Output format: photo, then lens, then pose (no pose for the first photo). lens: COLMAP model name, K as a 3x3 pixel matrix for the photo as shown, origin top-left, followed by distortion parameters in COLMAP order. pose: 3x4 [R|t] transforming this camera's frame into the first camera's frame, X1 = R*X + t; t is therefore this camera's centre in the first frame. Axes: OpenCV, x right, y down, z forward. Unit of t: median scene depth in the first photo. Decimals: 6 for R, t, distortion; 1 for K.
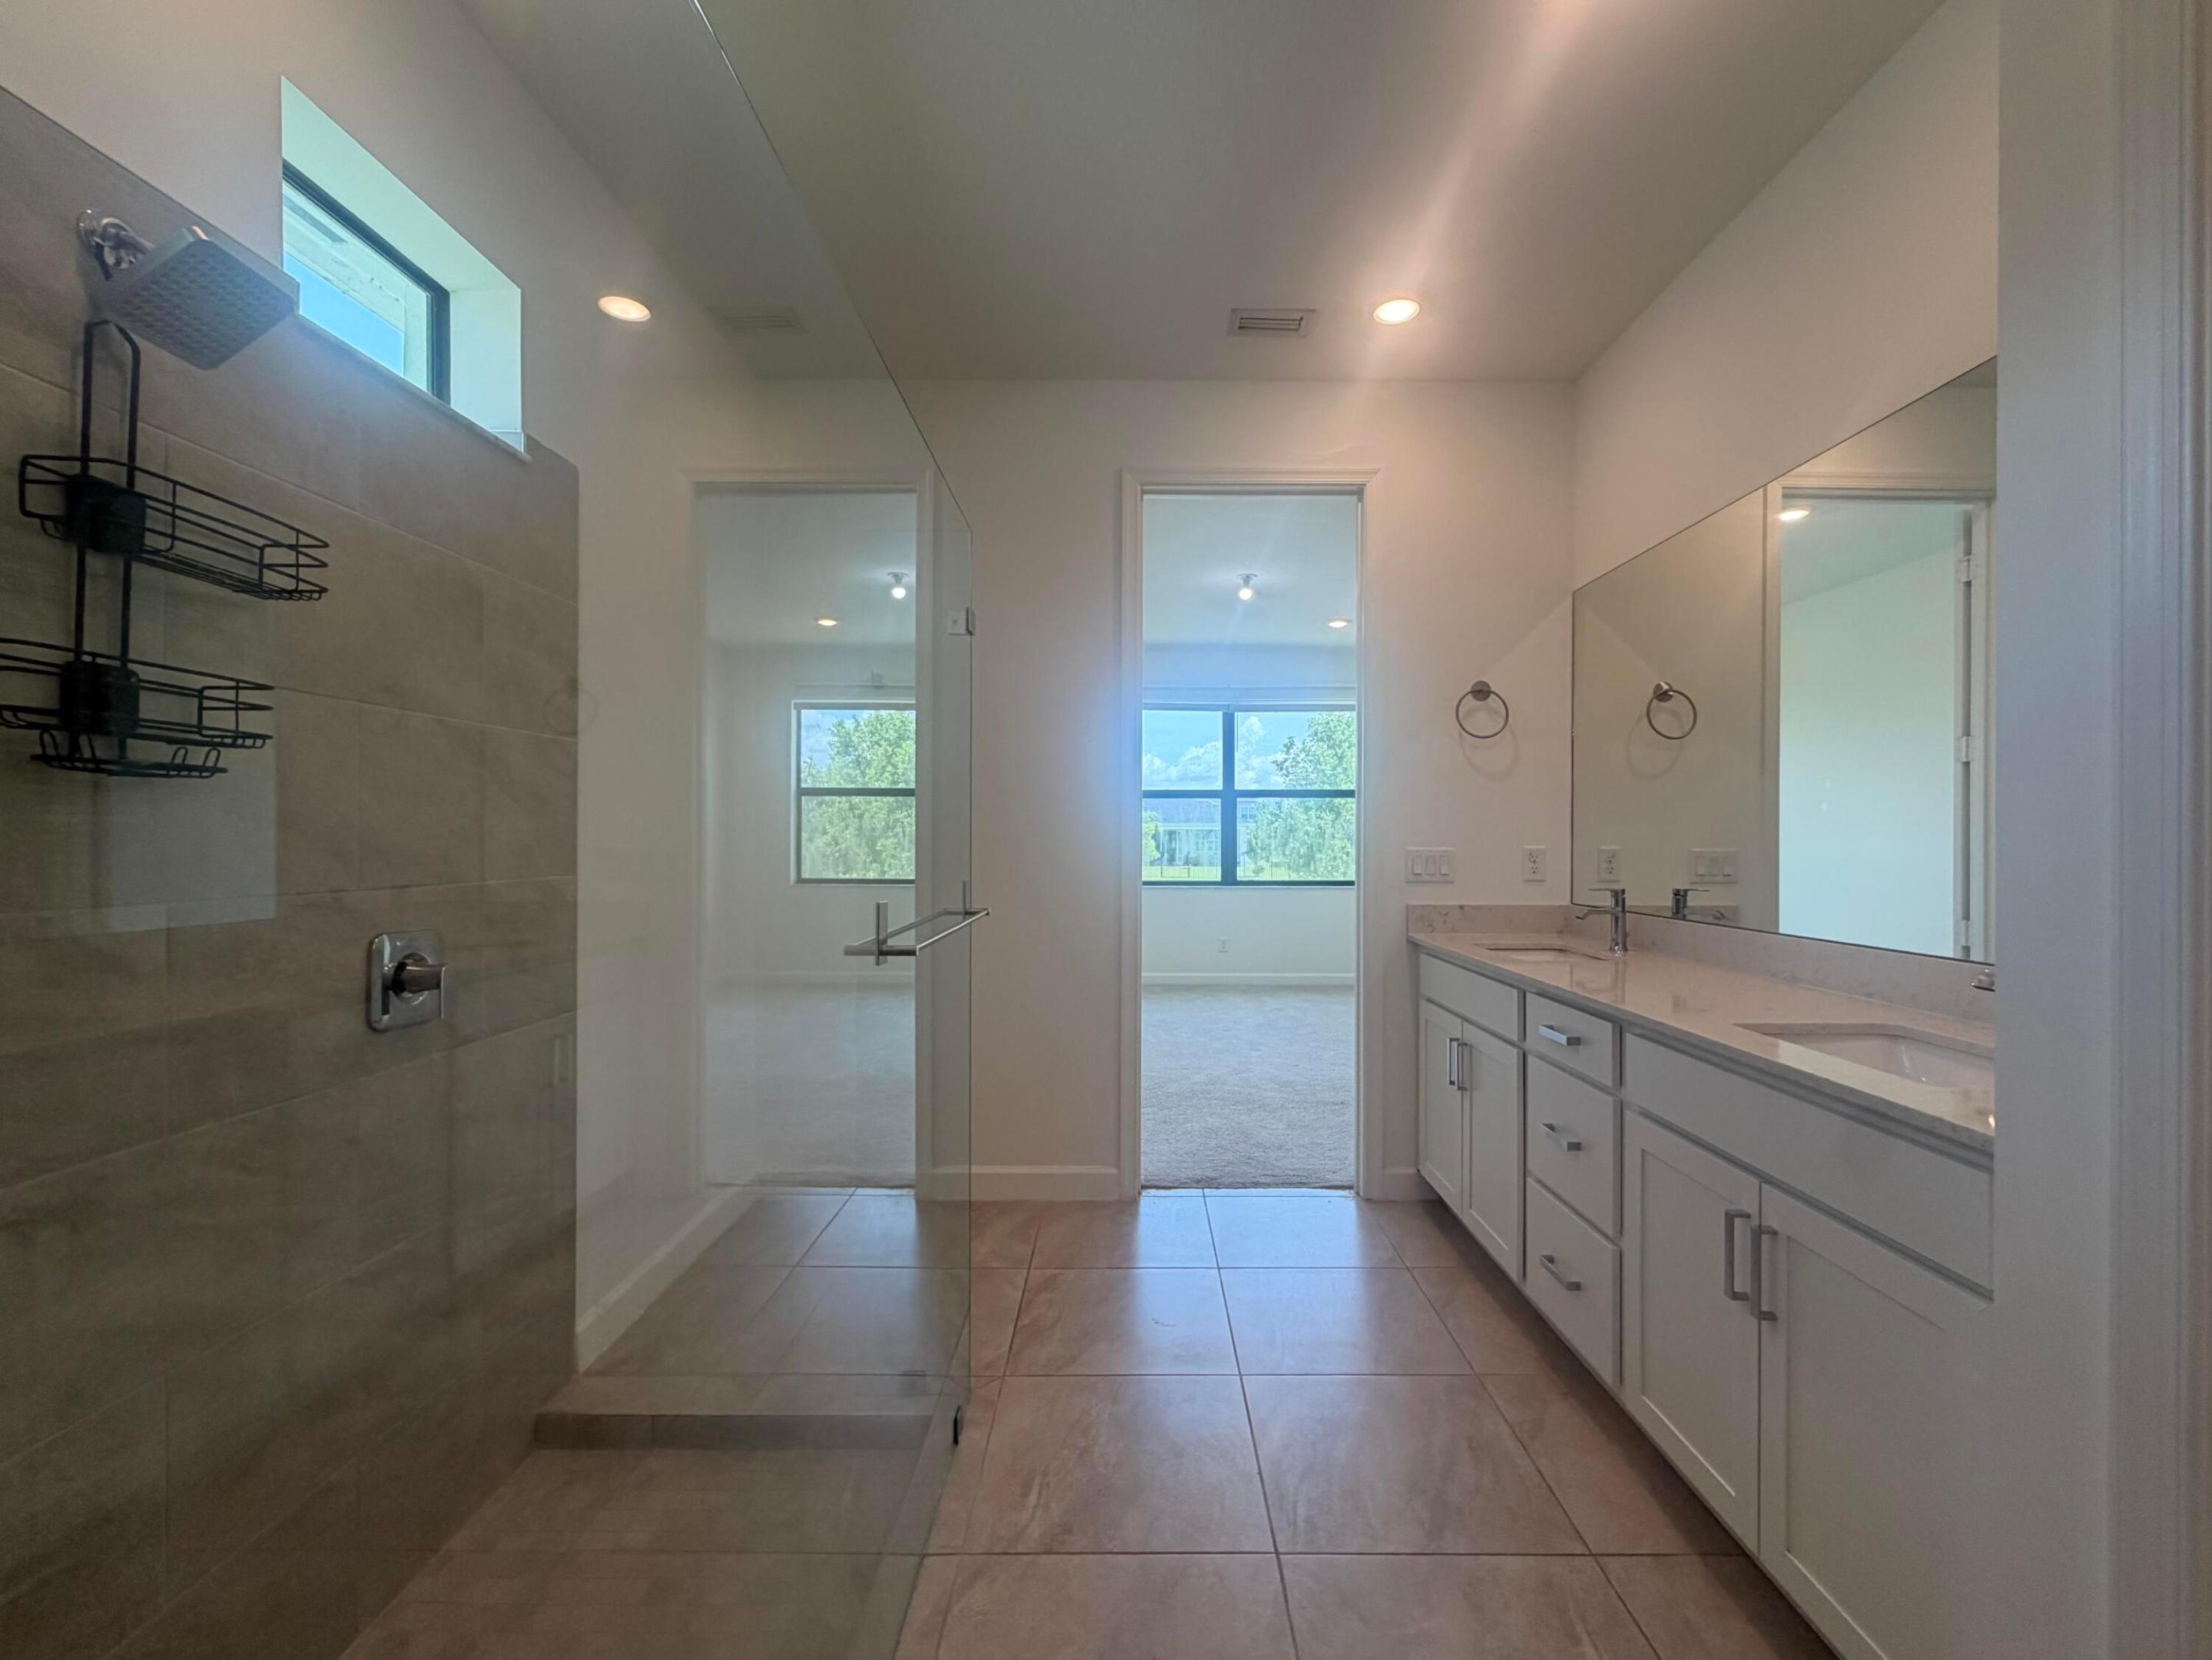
lens RADIAL K [[891.9, 0, 1106.9], [0, 891.9, 800.5], [0, 0, 1]] dist [-0.000354, -0.000061]
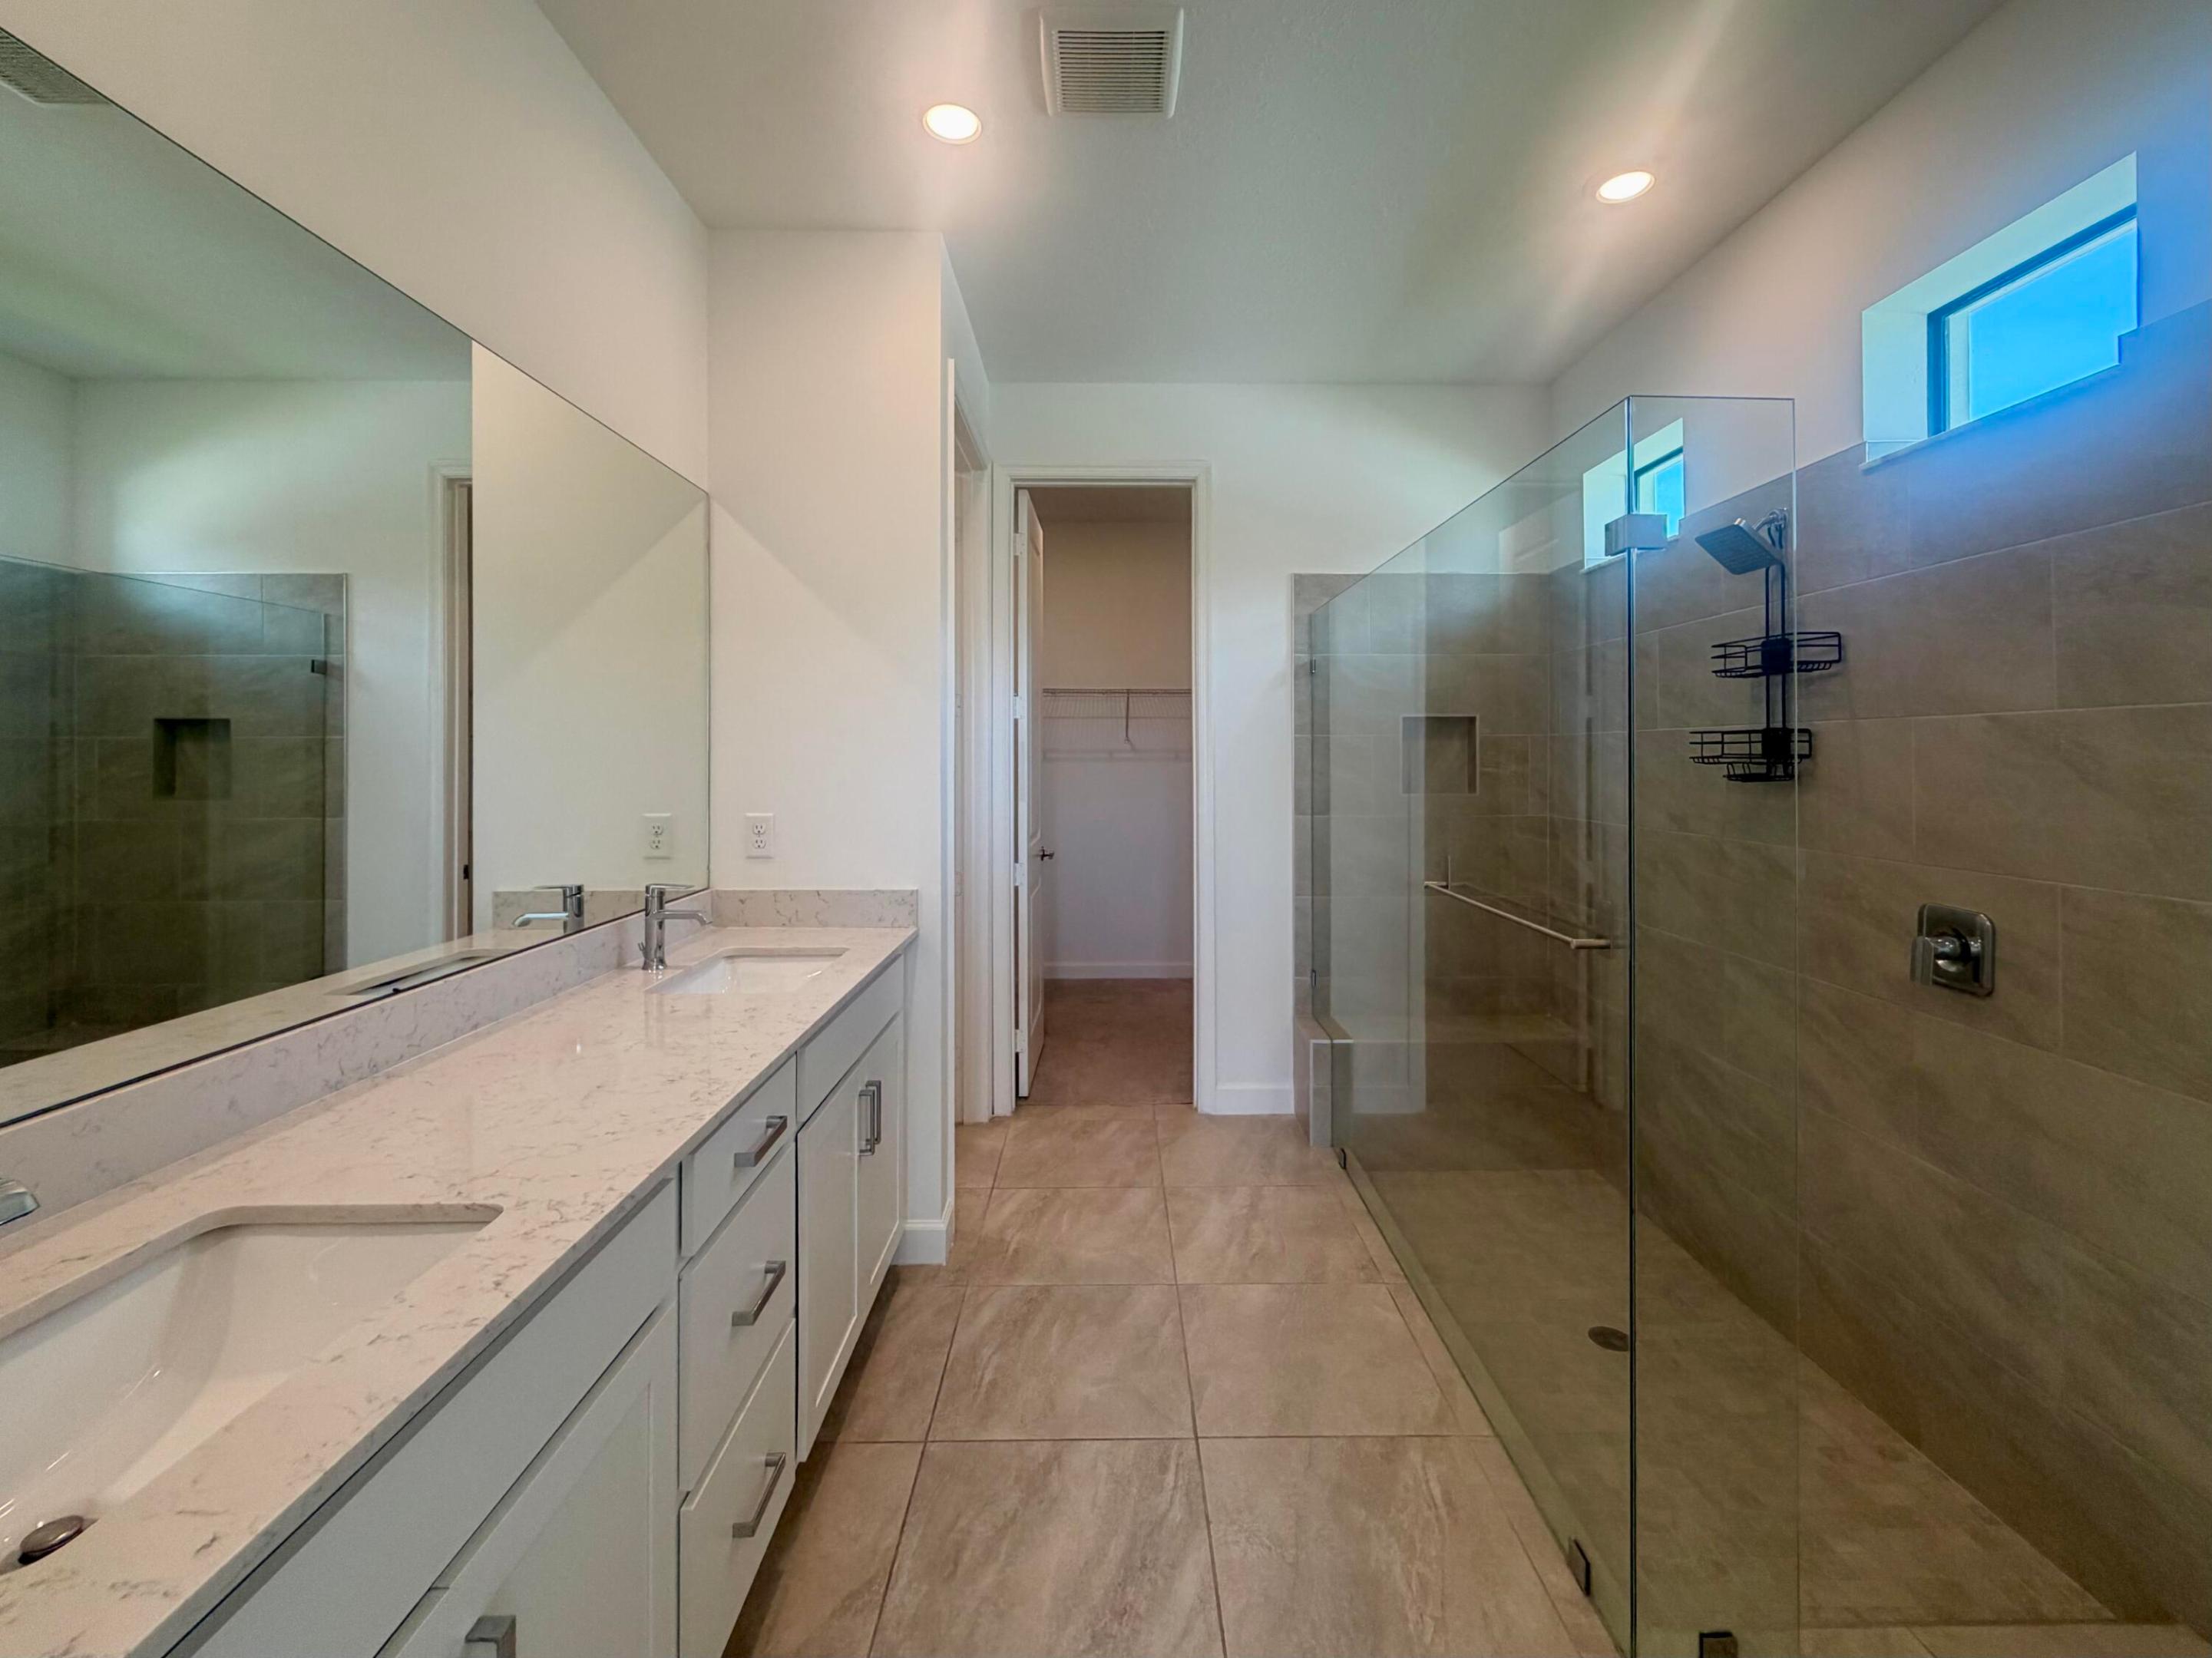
lens RADIAL K [[891.7, 0, 1106.9], [0, 891.7, 799.5], [0, 0, 1]] dist [-0.000354, -0.000061]
pose [[-0.999541, 0.001273, -0.030275, 0.352300], [0.001459, 0.999980, -0.006139, 0.015585], [0.030267, -0.006181, -0.999523, 2.225478]]
